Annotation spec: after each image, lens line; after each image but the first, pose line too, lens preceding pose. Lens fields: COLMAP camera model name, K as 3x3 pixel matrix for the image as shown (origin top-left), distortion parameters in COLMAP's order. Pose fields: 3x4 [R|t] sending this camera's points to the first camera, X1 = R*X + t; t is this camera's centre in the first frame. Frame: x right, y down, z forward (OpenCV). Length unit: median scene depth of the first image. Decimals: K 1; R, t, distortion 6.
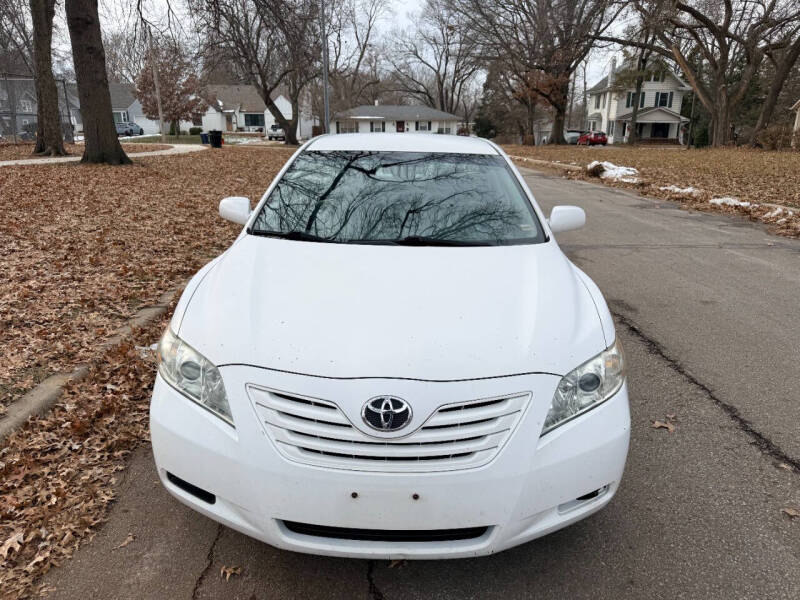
lens RADIAL K [[575.1, 0, 400.0], [0, 575.1, 300.0], [0, 0, 1]] dist [0.031538, -0.033776]
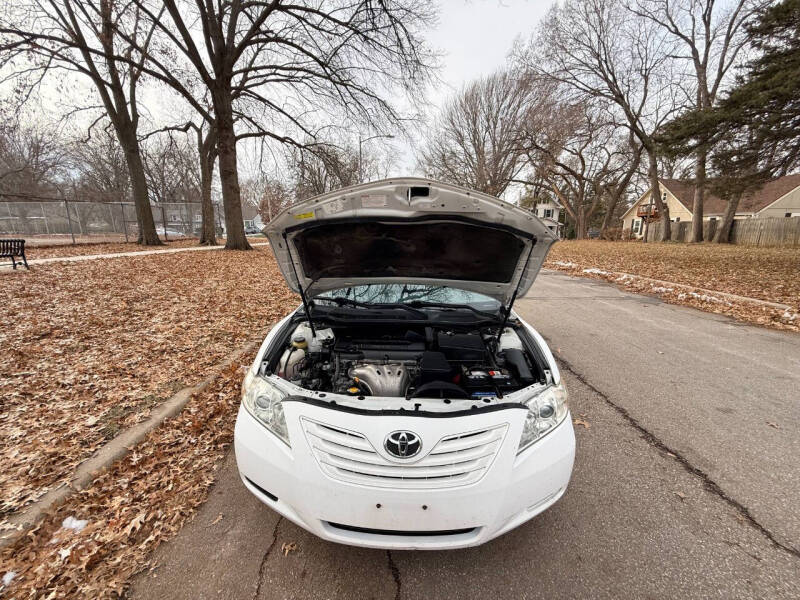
lens RADIAL K [[323.0, 0, 400.0], [0, 323.0, 300.0], [0, 0, 1]] dist [-0.000192, 0.000038]
pose [[0.999964, -0.001001, -0.008480, -0.005231], [0.000384, 0.997376, -0.072399, -0.018950], [0.008530, 0.072393, 0.997340, 0.052326]]
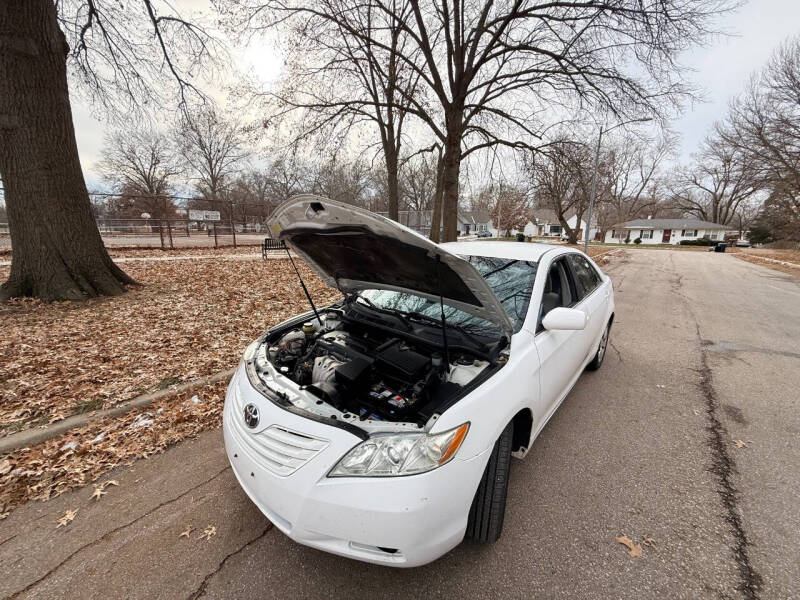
lens RADIAL K [[323.0, 0, 400.0], [0, 323.0, 300.0], [0, 0, 1]] dist [-0.000192, 0.000038]
pose [[0.755283, 0.142070, -0.639816, 0.191389], [-0.195648, 0.980585, -0.013219, -0.044711], [0.625516, 0.135163, 0.768415, 0.118879]]
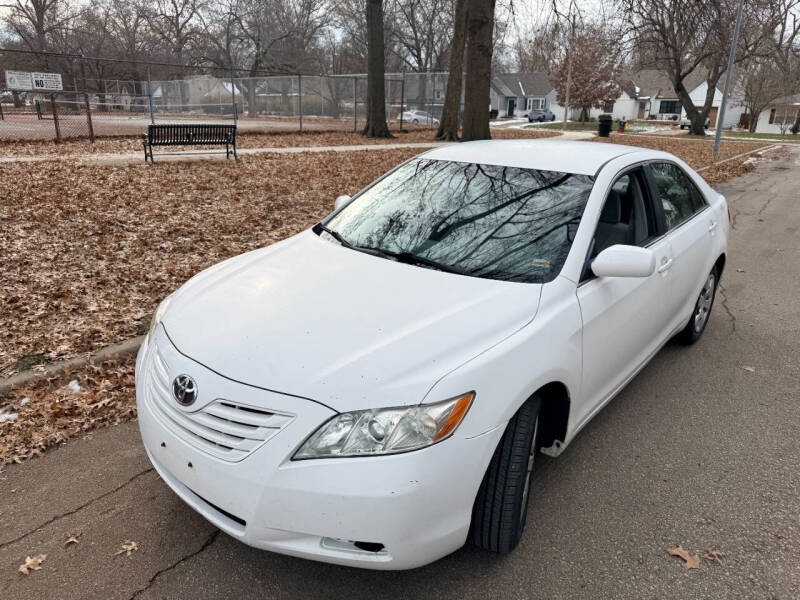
lens RADIAL K [[575.1, 0, 400.0], [0, 575.1, 300.0], [0, 0, 1]] dist [0.031538, -0.033776]
pose [[0.767465, 0.210376, -0.605590, 0.234026], [-0.195845, 0.976404, 0.090999, -0.042725], [0.610445, 0.048763, 0.790556, 0.071152]]
